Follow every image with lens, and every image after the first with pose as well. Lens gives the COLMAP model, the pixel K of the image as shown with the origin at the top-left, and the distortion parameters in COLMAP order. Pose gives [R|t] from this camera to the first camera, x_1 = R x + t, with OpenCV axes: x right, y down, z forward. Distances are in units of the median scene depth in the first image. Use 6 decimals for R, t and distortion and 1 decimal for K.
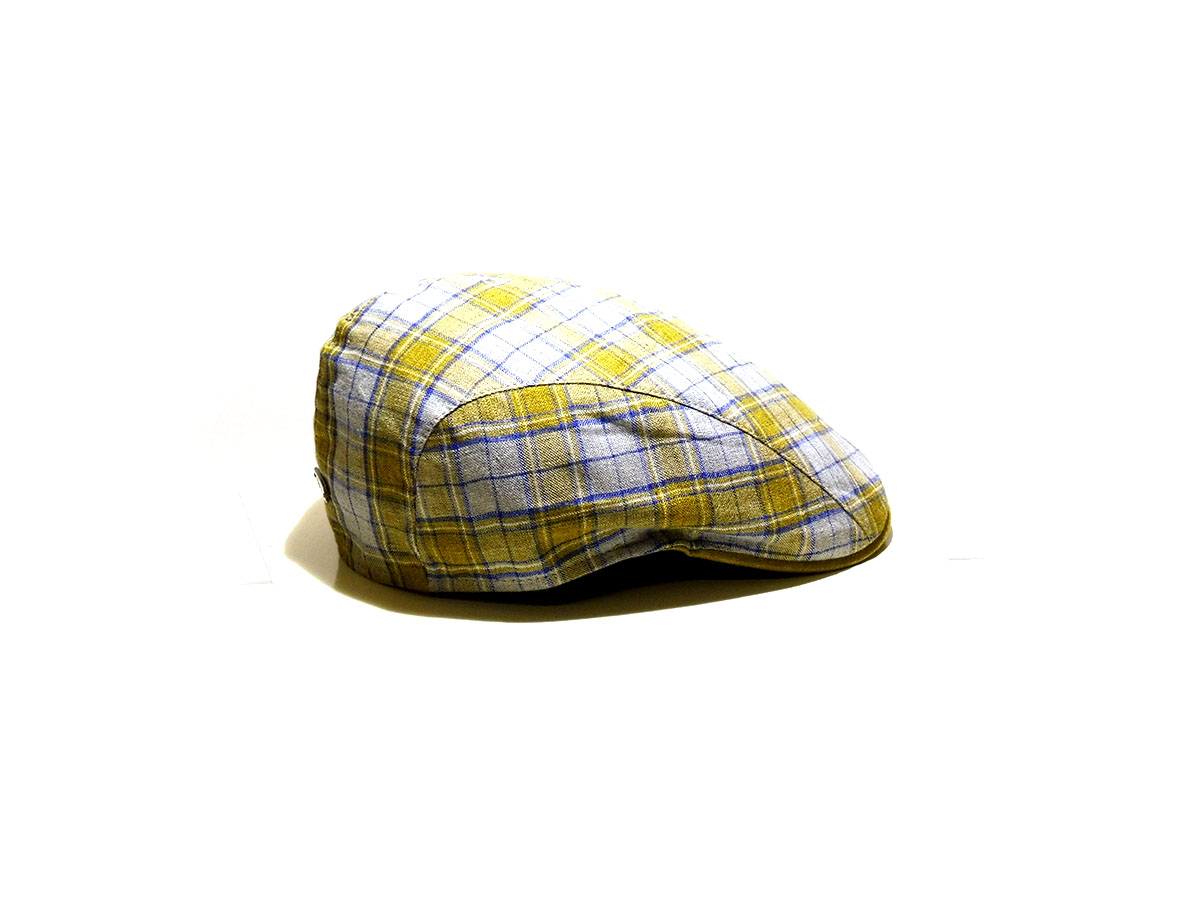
lens RADIAL K [[2108.3, 0, 600.6], [0, 2108.3, 450.4], [0, 0, 1]] dist [0.186165, 0.000000]
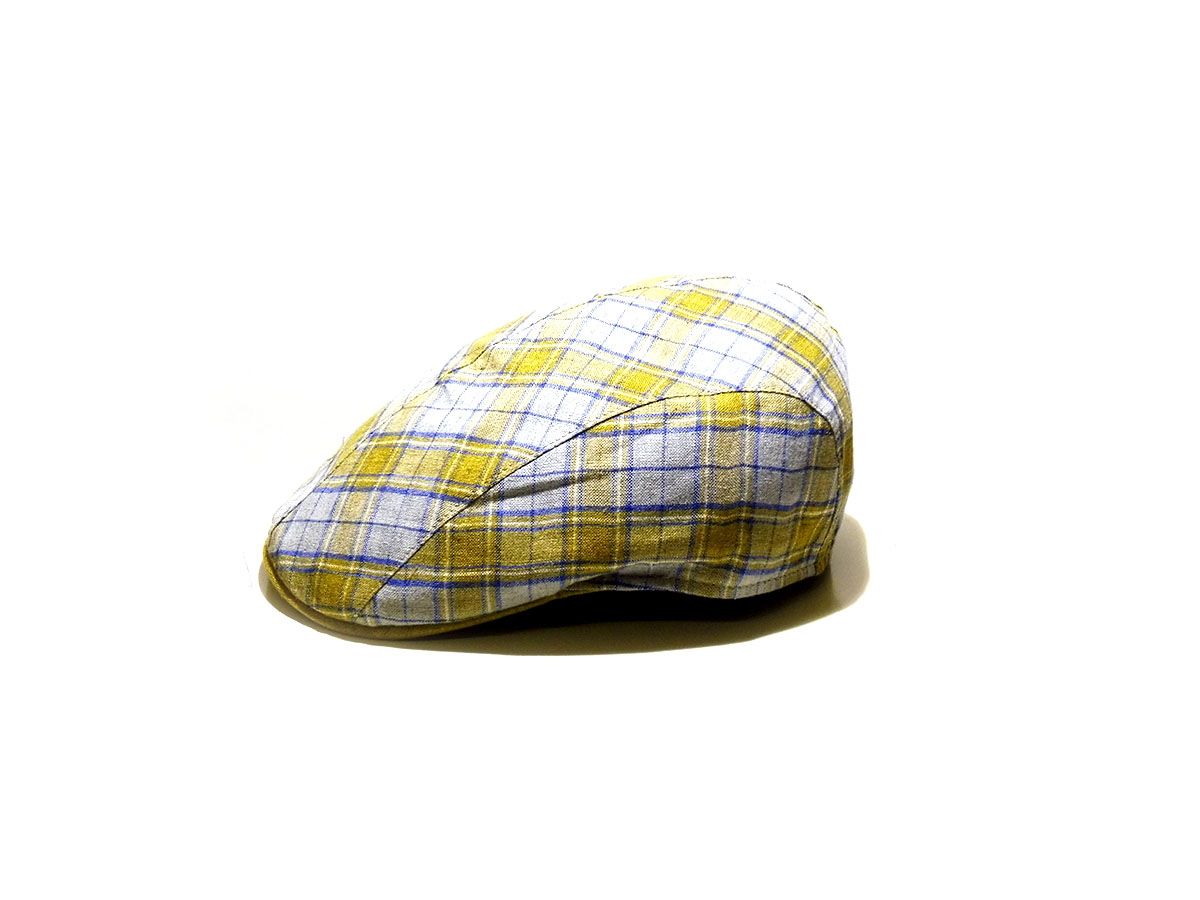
lens RADIAL K [[2108.3, 0, 589.4], [0, 2108.3, 449.7], [0, 0, 1]] dist [0.186165, 0.000000]
pose [[-0.999740, -0.011432, 0.019736, -0.032299], [0.002739, 0.798859, 0.601512, -0.658058], [-0.022643, 0.601409, -0.798620, 1.958344]]
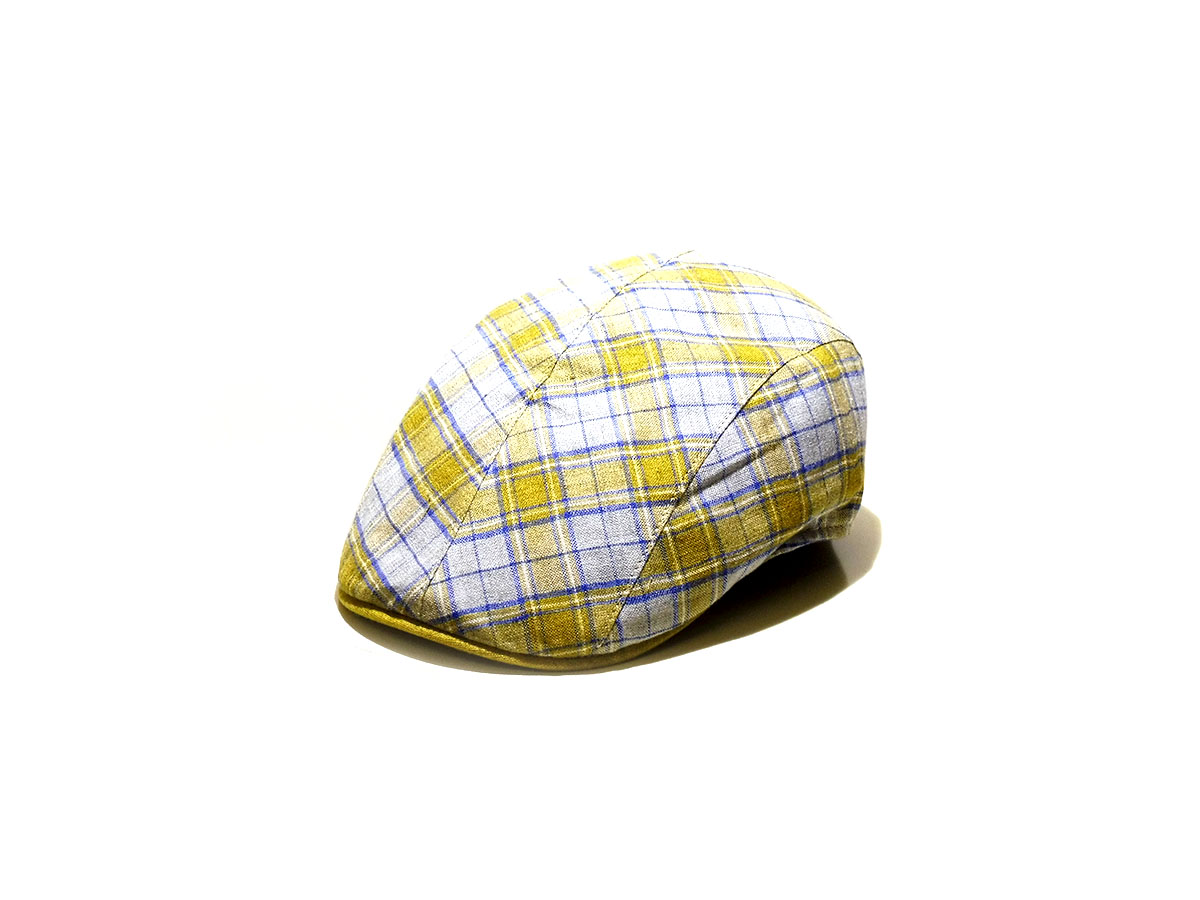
lens RADIAL K [[2108.3, 0, 601.3], [0, 2108.3, 449.1], [0, 0, 1]] dist [0.186165, 0.000000]
pose [[-0.750408, 0.207153, -0.627674, 0.676636], [-0.212667, 0.823455, 0.526018, -0.575712], [0.625828, 0.528214, -0.573873, 1.717363]]
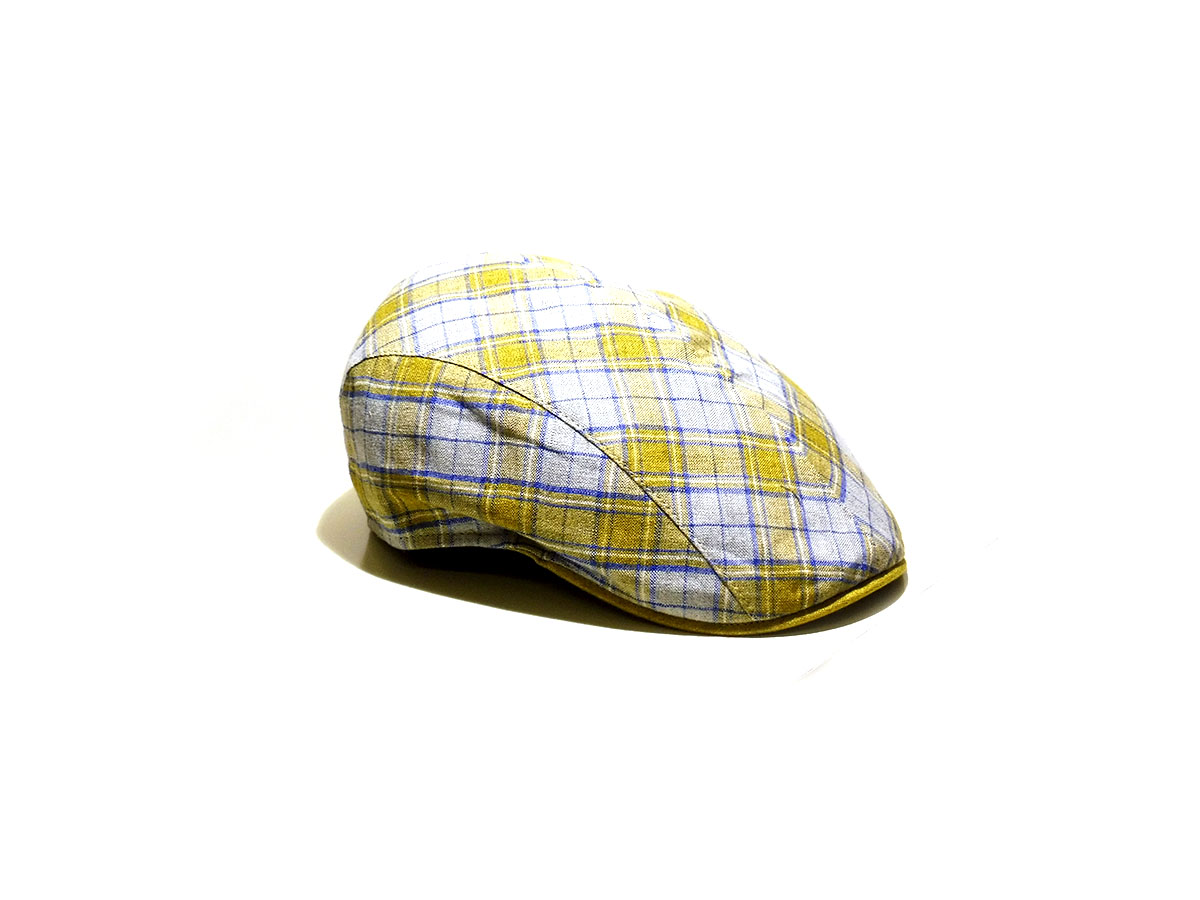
lens RADIAL K [[2108.3, 0, 596.9], [0, 2108.3, 445.9], [0, 0, 1]] dist [0.186165, 0.000000]
pose [[0.659974, 0.237881, -0.712634, 0.773845], [-0.241712, 0.965347, 0.098388, -0.110850], [0.711343, 0.107319, 0.694603, 0.333161]]
